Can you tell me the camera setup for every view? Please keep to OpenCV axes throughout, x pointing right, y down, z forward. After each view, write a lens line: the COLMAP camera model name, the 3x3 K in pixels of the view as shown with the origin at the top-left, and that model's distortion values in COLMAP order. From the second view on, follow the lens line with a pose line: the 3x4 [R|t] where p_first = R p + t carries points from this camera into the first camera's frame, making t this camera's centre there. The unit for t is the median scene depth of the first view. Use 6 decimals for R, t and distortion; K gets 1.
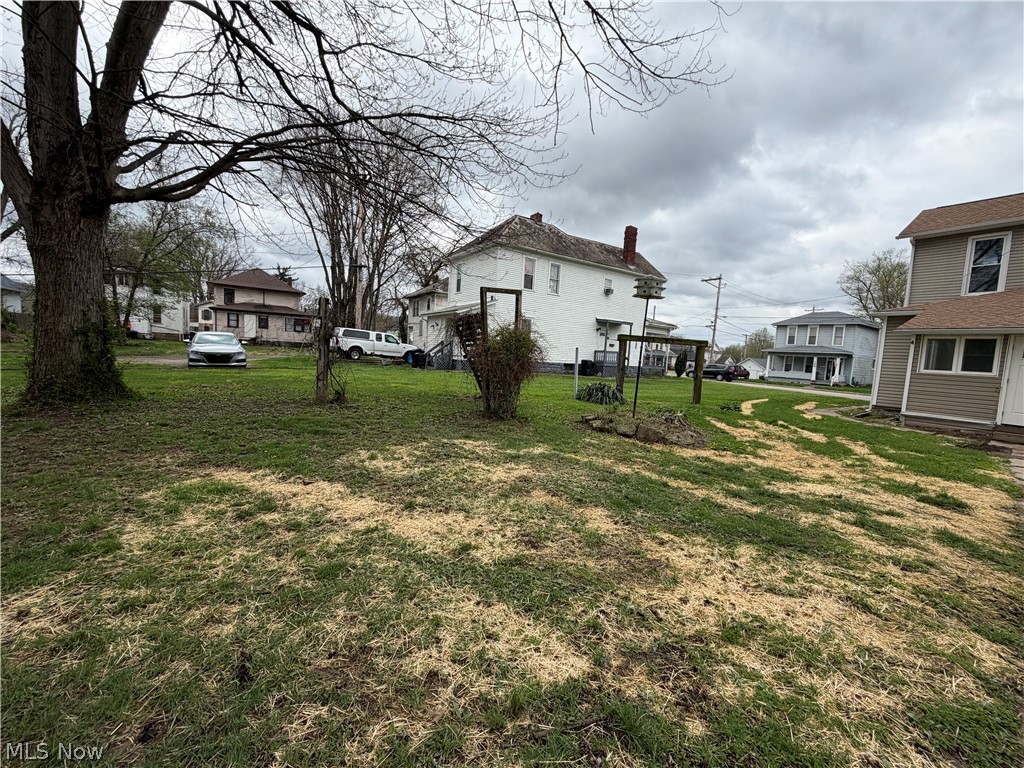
lens RADIAL K [[407.4, 0, 510.8], [0, 407.4, 384.5], [0, 0, 1]] dist [0.002125, -0.000680]
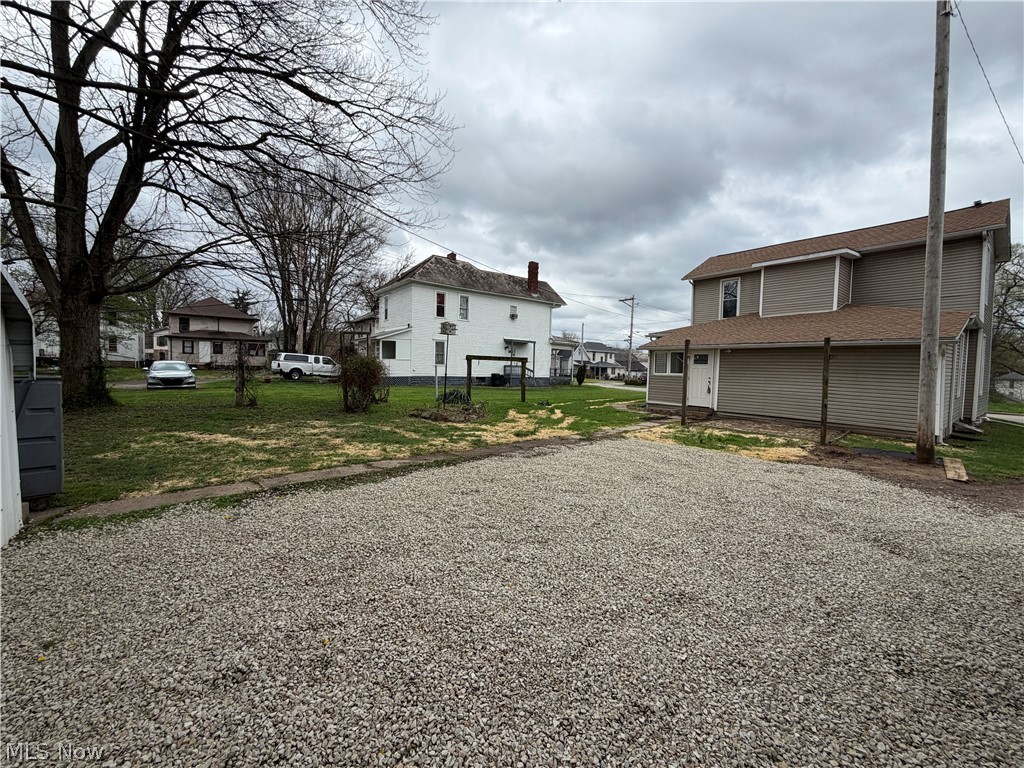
lens RADIAL K [[407.4, 0, 510.6], [0, 407.4, 383.1], [0, 0, 1]] dist [0.002125, -0.000680]
pose [[0.997168, -0.034413, 0.066864, 0.142897], [0.037086, 0.998544, -0.039166, 0.016408], [-0.065419, 0.041535, 0.996993, -0.192408]]
